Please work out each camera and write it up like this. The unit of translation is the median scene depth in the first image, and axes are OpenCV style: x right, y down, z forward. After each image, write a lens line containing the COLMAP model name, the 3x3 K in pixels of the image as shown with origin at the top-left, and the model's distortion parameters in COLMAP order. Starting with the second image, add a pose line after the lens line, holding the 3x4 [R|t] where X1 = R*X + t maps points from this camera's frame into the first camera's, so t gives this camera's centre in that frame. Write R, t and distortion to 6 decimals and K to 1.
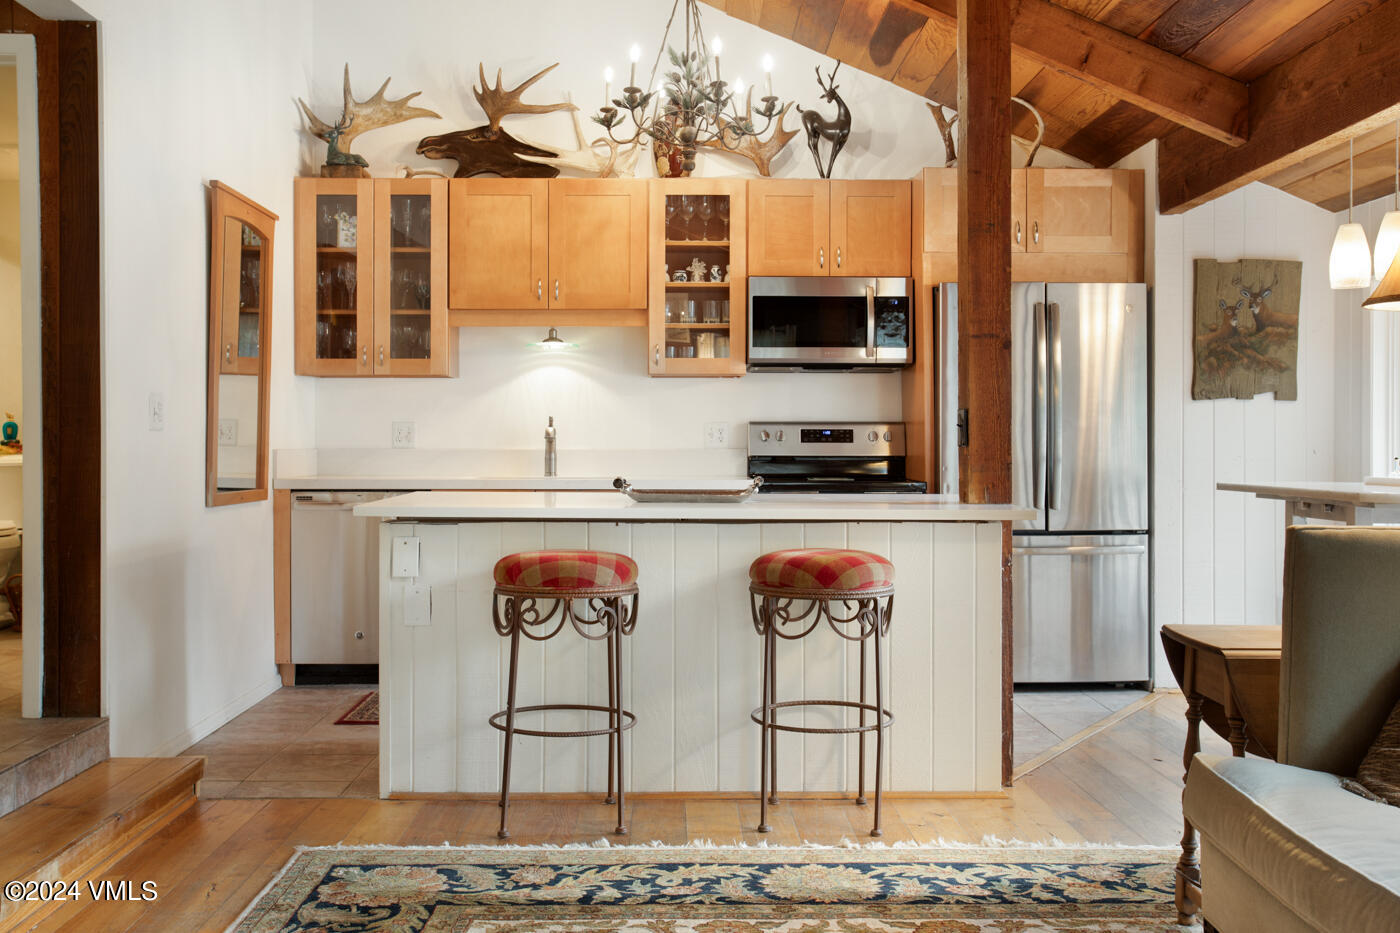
lens RADIAL K [[1339.2, 0, 697.4], [0, 1339.2, 461.2], [0, 0, 1]] dist [-0.010155, 0.000000]
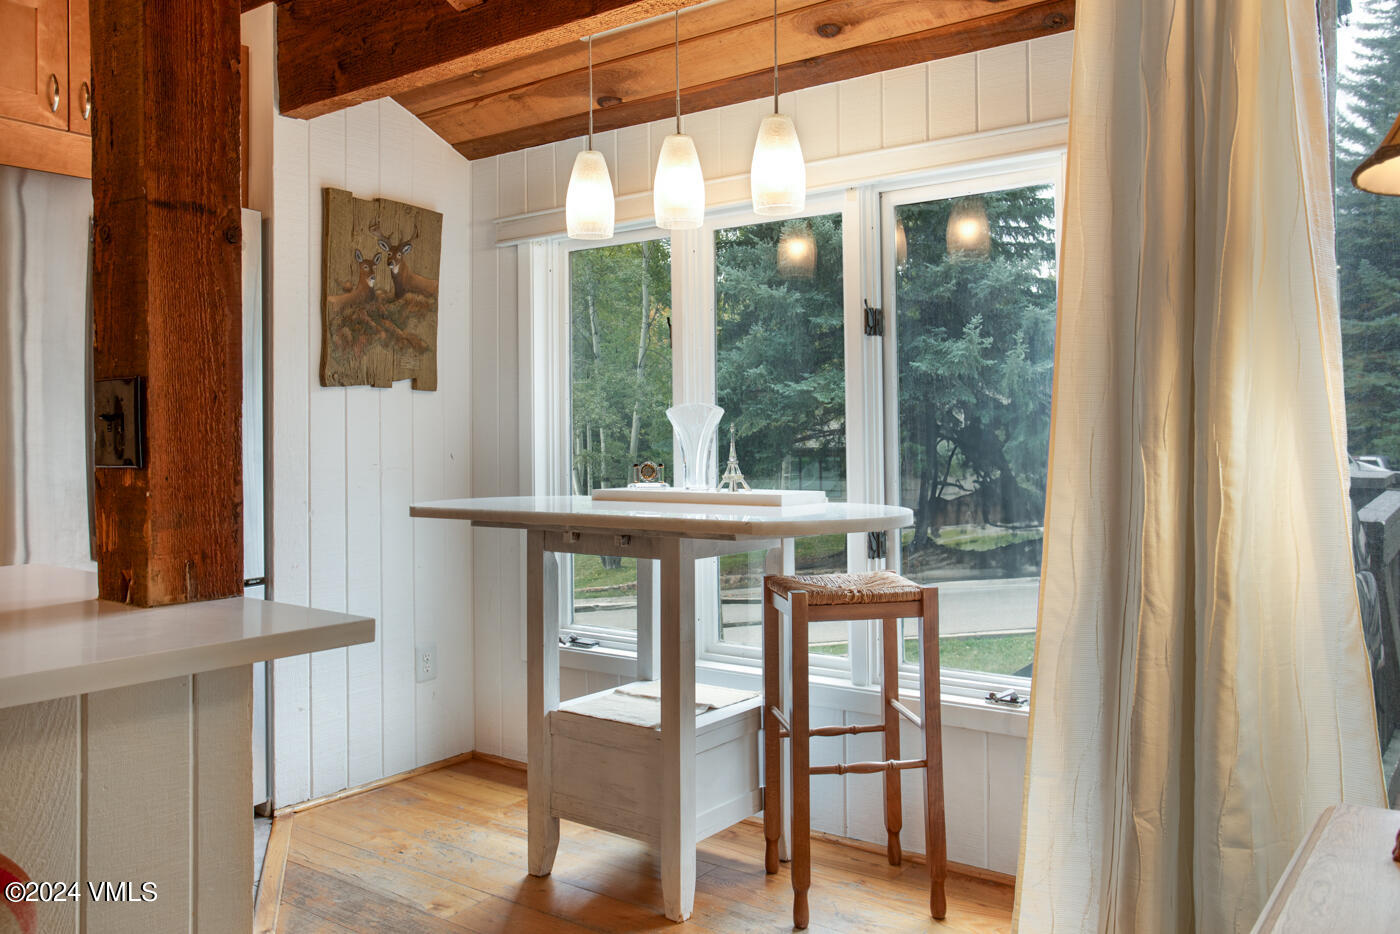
lens RADIAL K [[1114.4, 0, 675.0], [0, 1114.4, 422.6], [0, 0, 1]] dist [-0.009453, 0.016033]
pose [[0.620654, 0.003876, 0.784075, 0.025983], [0.019392, 0.999606, -0.020292, -0.011139], [-0.783844, 0.027799, 0.620335, 0.492581]]
